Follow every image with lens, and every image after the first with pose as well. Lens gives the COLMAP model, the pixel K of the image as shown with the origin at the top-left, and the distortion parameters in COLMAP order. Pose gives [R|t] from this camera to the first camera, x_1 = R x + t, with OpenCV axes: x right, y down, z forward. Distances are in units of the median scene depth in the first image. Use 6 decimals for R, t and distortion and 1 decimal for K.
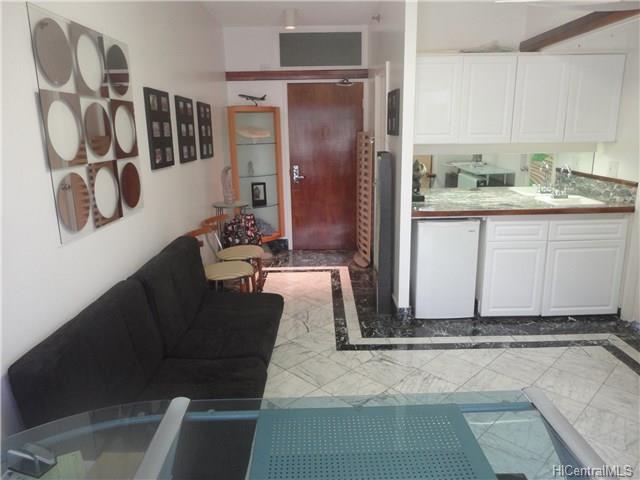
lens RADIAL K [[469.5, 0, 320.1], [0, 469.5, 239.3], [0, 0, 1]] dist [-0.006268, 0.014632]
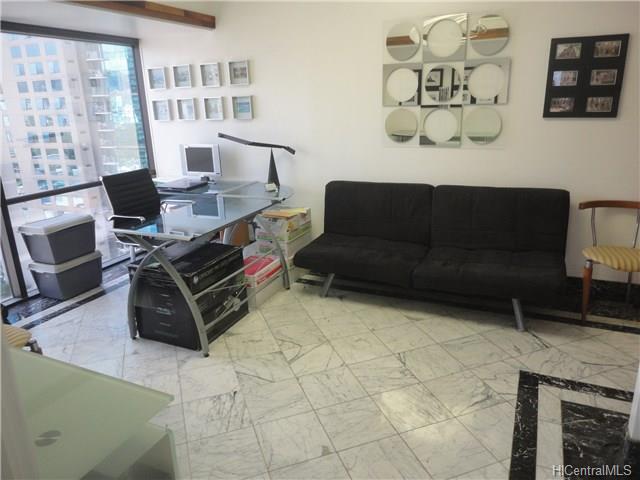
lens RADIAL K [[469.5, 0, 319.4], [0, 469.5, 237.2], [0, 0, 1]] dist [-0.006268, 0.014632]
pose [[-0.424713, 0.300290, -0.854076, 0.698547], [-0.169876, 0.900197, 0.400982, -0.197099], [0.889248, 0.315389, -0.331313, 0.797185]]
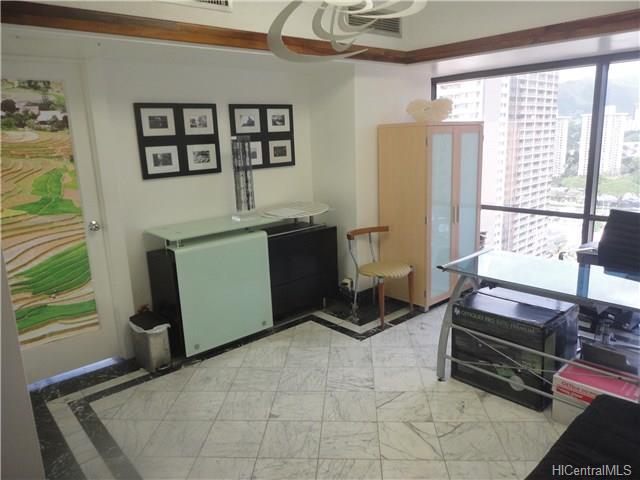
lens RADIAL K [[469.5, 0, 316.5], [0, 469.5, 244.2], [0, 0, 1]] dist [-0.006268, 0.014632]
pose [[-0.648517, -0.127362, 0.750470, -0.254292], [0.226695, 0.908852, 0.350138, -0.219916], [-0.726661, 0.397198, -0.560534, 0.948517]]
